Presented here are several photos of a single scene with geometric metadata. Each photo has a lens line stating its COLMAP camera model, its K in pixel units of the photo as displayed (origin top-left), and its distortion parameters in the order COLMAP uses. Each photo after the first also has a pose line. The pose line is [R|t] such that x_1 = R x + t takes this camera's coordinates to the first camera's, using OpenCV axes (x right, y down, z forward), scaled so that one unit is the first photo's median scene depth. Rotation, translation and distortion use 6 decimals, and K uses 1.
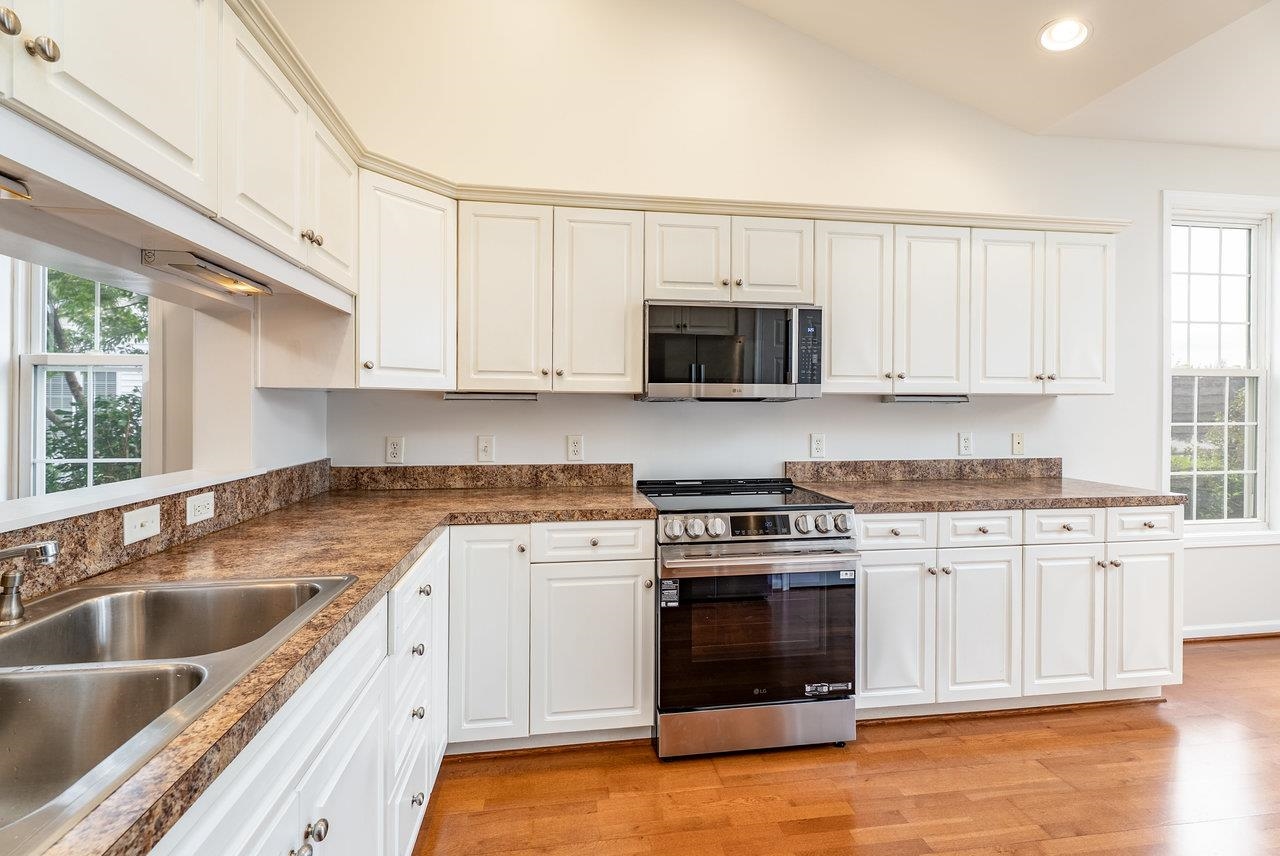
lens RADIAL K [[581.5, 0, 641.2], [0, 581.5, 413.1], [0, 0, 1]] dist [0.002670, 0.000356]
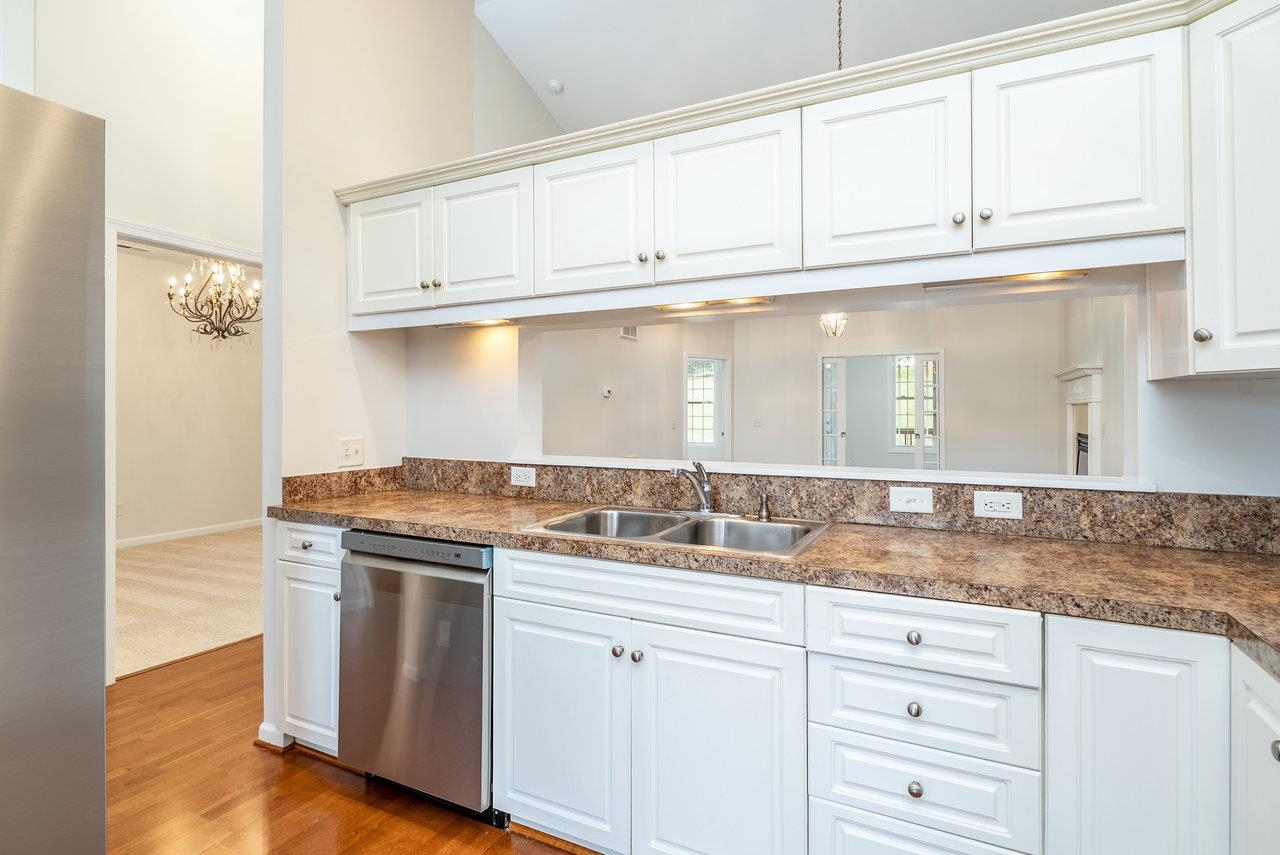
lens RADIAL K [[642.7, 0, 635.5], [0, 642.7, 406.0], [0, 0, 1]] dist [-0.001056, -0.000364]
pose [[-0.578416, -0.004929, -0.815727, 0.351280], [-0.006119, 0.999980, -0.001704, -0.003116], [0.815719, 0.004006, -0.578435, 0.750862]]
